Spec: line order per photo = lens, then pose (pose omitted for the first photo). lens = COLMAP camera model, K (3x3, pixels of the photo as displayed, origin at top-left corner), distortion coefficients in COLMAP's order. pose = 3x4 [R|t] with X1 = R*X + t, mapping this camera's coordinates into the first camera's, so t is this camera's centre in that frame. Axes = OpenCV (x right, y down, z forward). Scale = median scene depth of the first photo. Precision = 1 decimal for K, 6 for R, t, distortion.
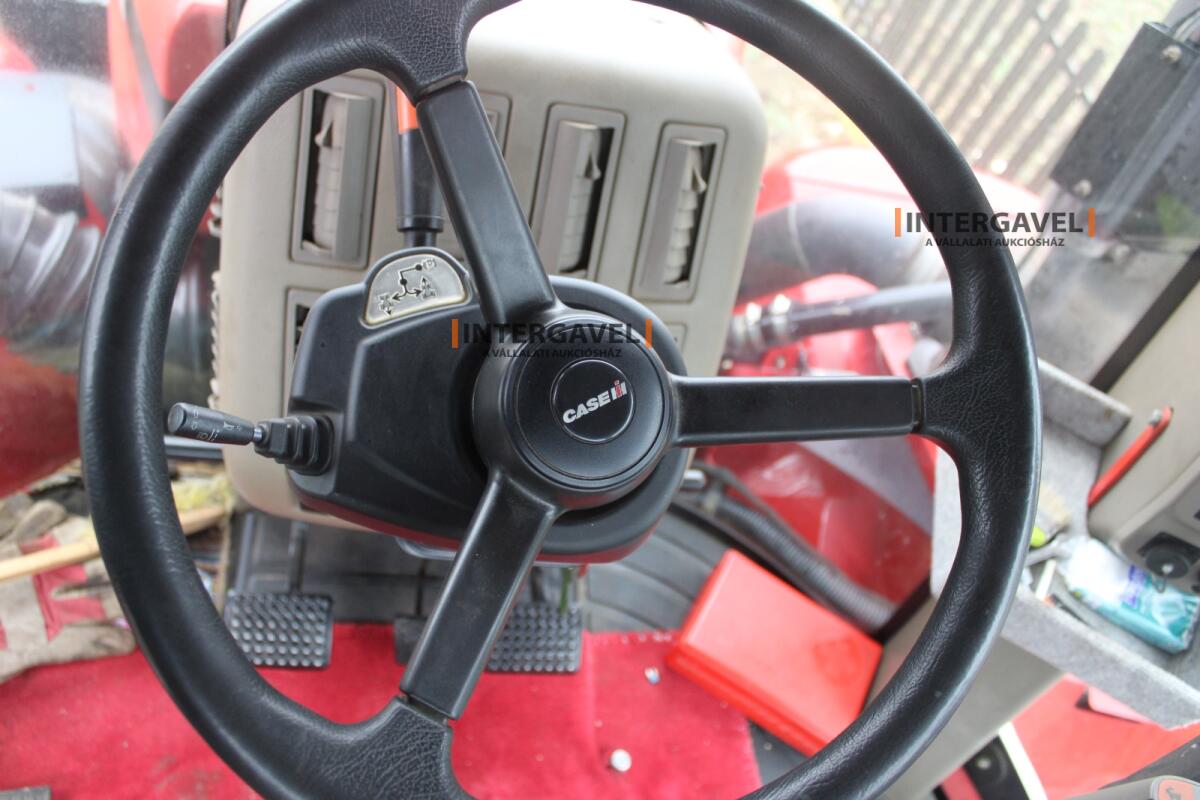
lens RADIAL K [[1004.8, 0, 599.7], [0, 1004.8, 396.8], [0, 0, 1]] dist [-0.155466, 0.134764]
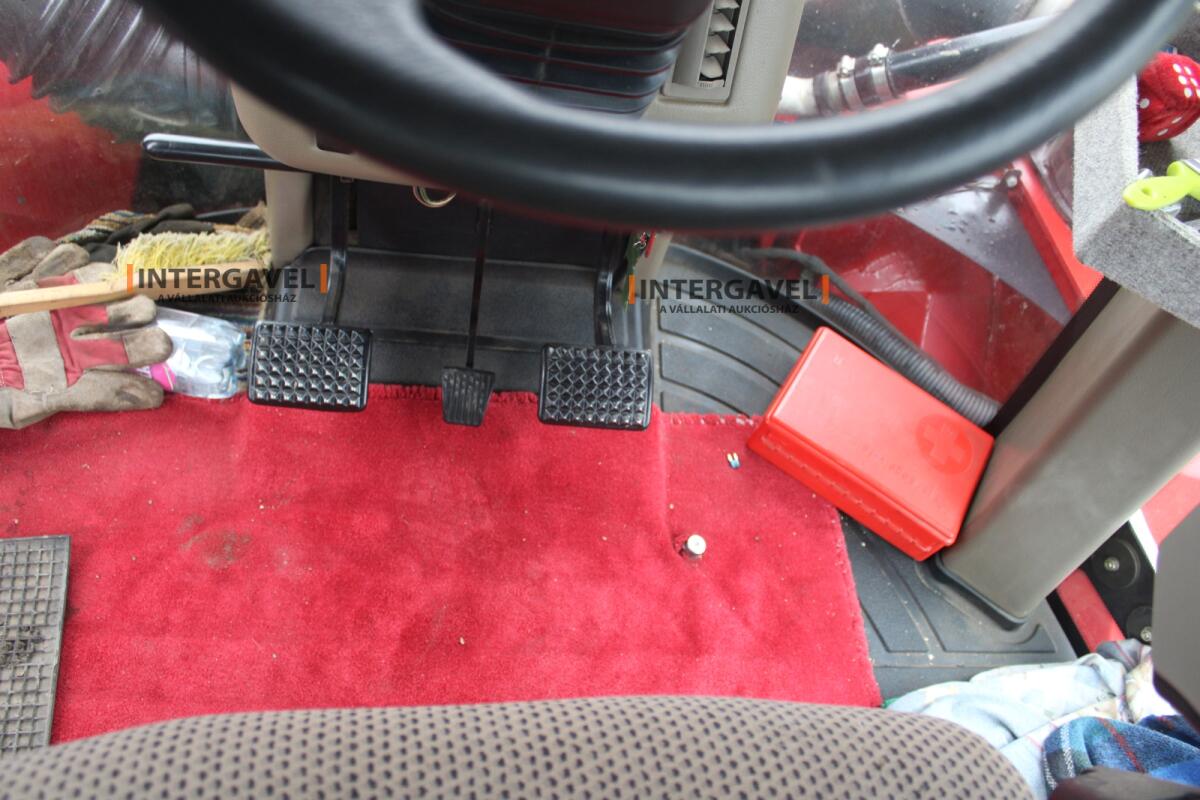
lens RADIAL K [[1004.8, 0, 598.6], [0, 1004.8, 408.0], [0, 0, 1]] dist [-0.155466, 0.134764]
pose [[0.996439, 0.004649, -0.084183, 0.009402], [0.000425, 0.998189, 0.060156, 0.205108], [0.084310, -0.059977, 0.994633, 0.113715]]
